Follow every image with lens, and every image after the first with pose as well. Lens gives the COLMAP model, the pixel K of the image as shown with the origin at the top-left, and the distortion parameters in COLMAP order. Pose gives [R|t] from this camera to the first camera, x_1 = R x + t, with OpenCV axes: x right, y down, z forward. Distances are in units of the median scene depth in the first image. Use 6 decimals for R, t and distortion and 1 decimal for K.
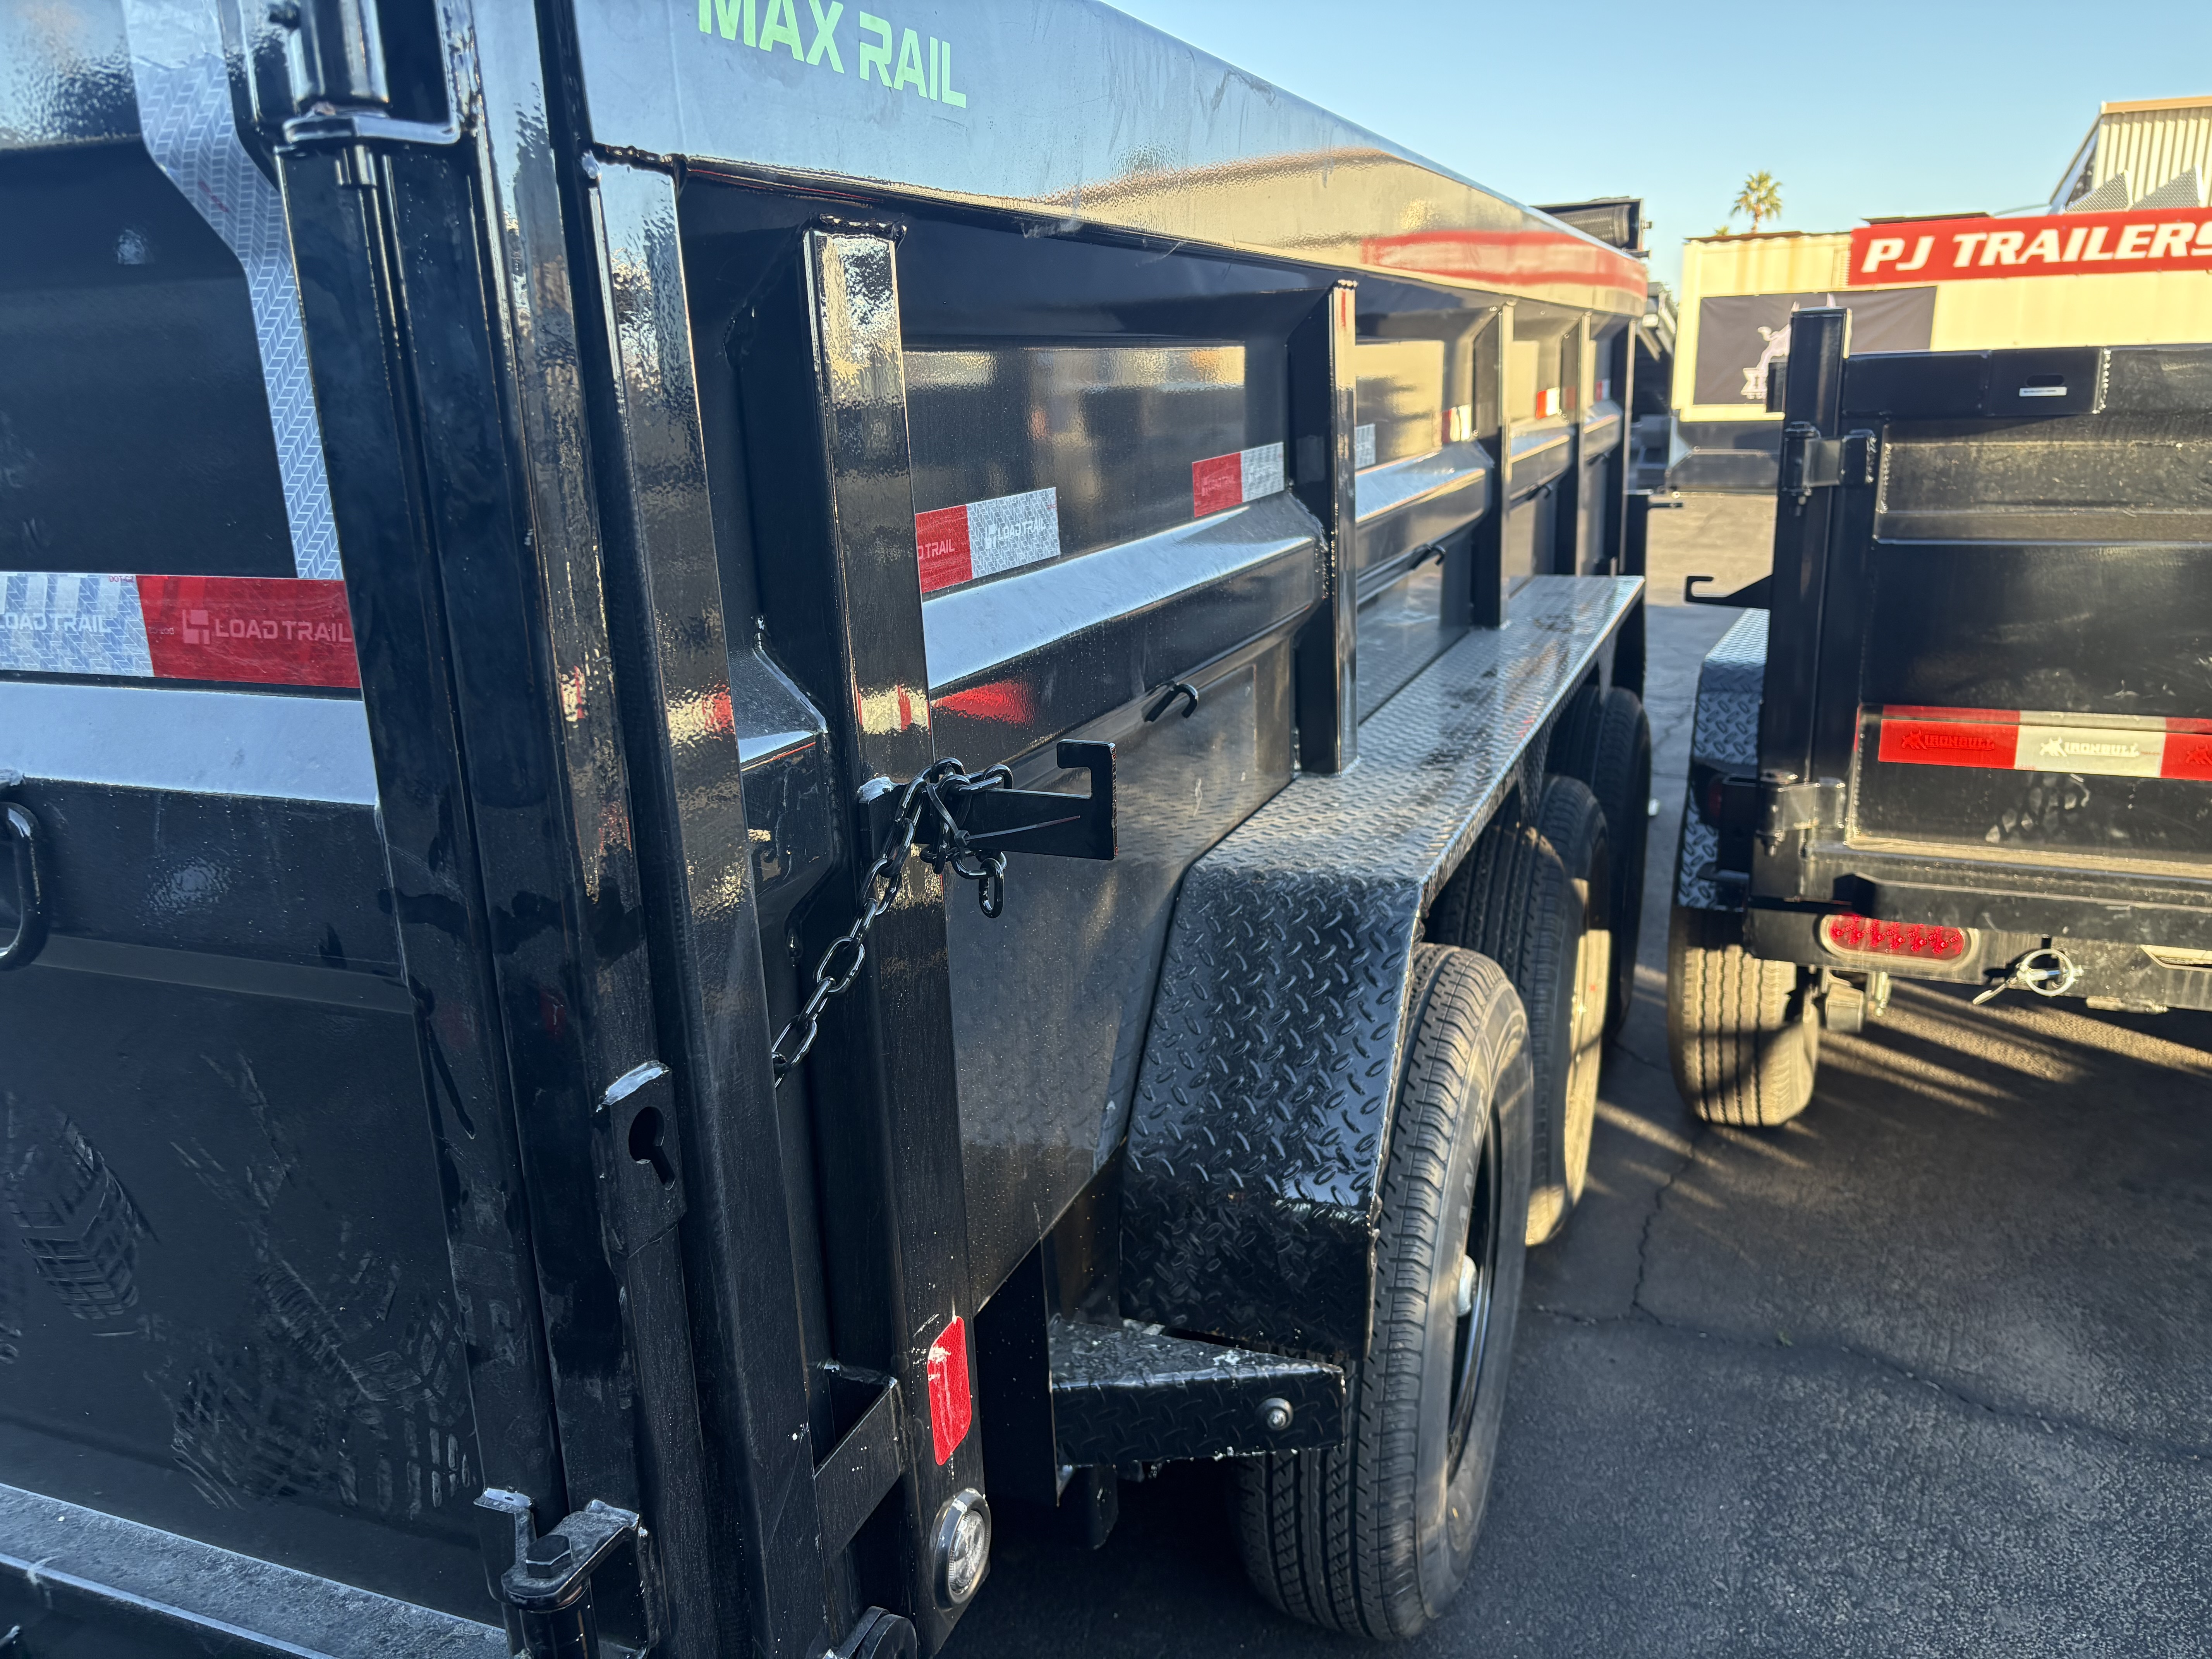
lens RADIAL K [[1687.3, 0, 1110.7], [0, 1687.3, 839.4], [0, 0, 1]] dist [0.009549, -0.006038]
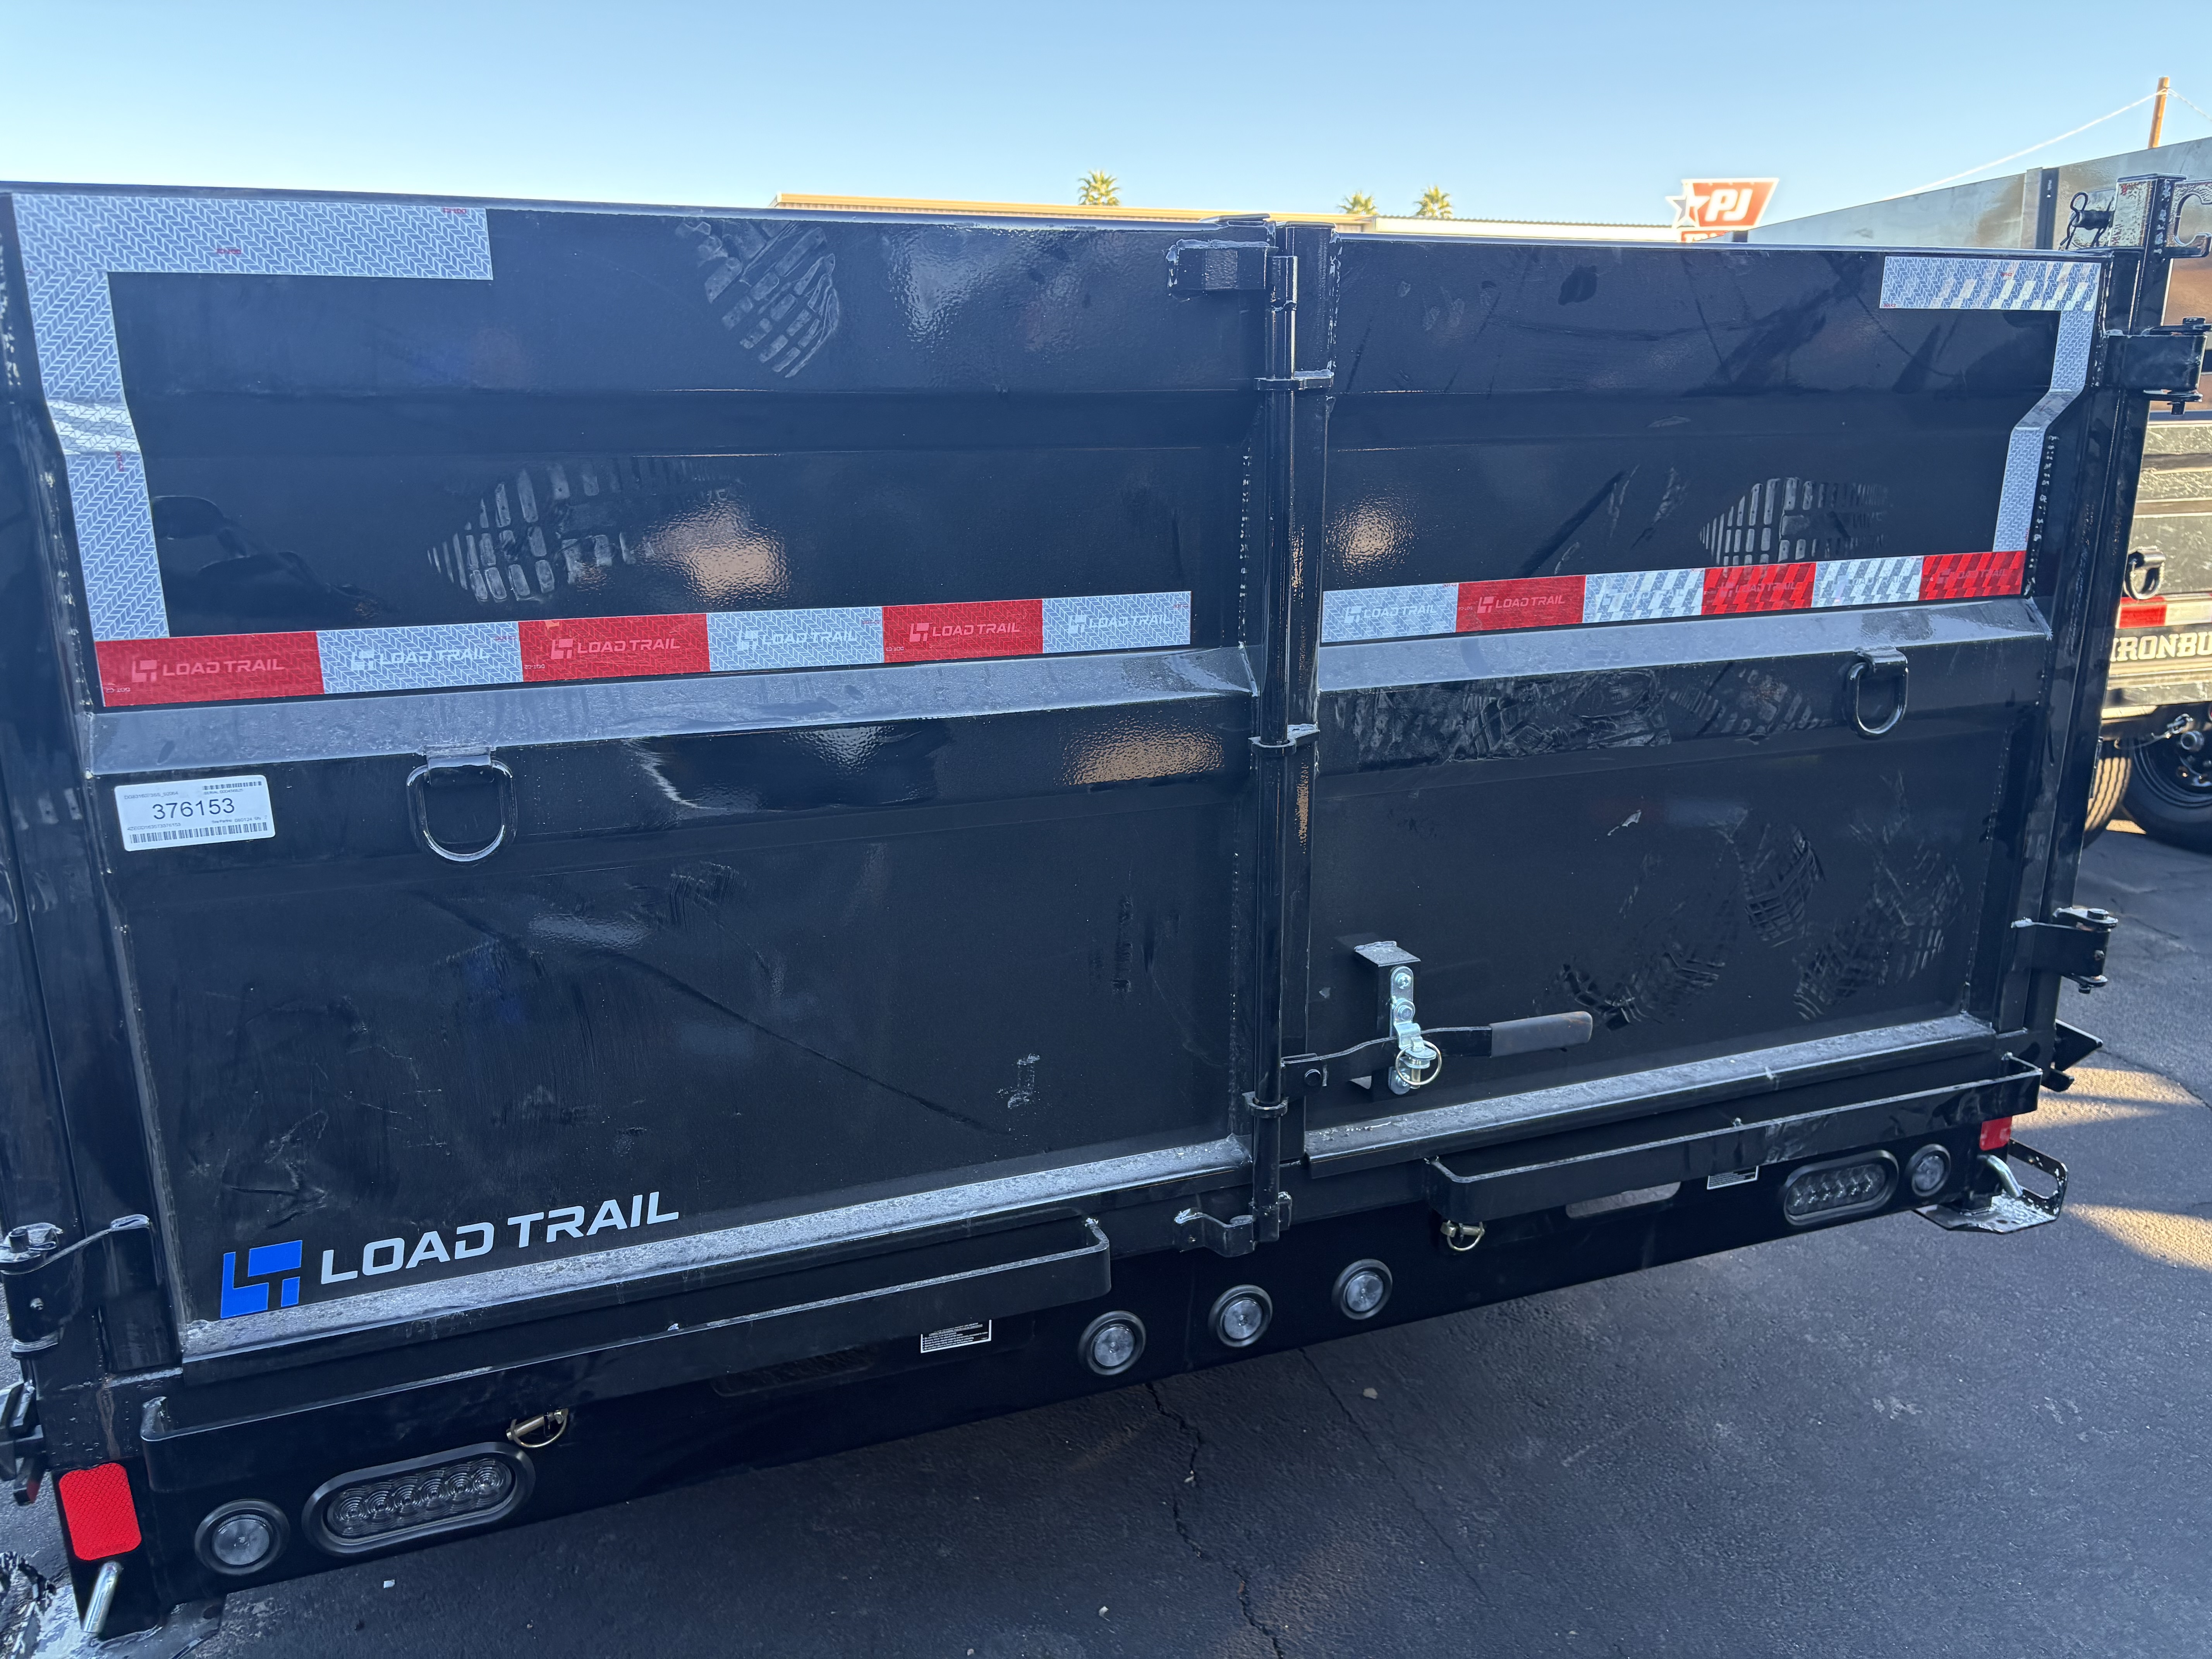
lens RADIAL K [[1687.3, 0, 1106.1], [0, 1687.3, 822.7], [0, 0, 1]] dist [0.009549, -0.006038]
pose [[0.745357, -0.151930, 0.649122, -2.639023], [0.160890, 0.985899, 0.046012, -0.073769], [-0.646960, 0.070142, 0.759291, -0.014132]]
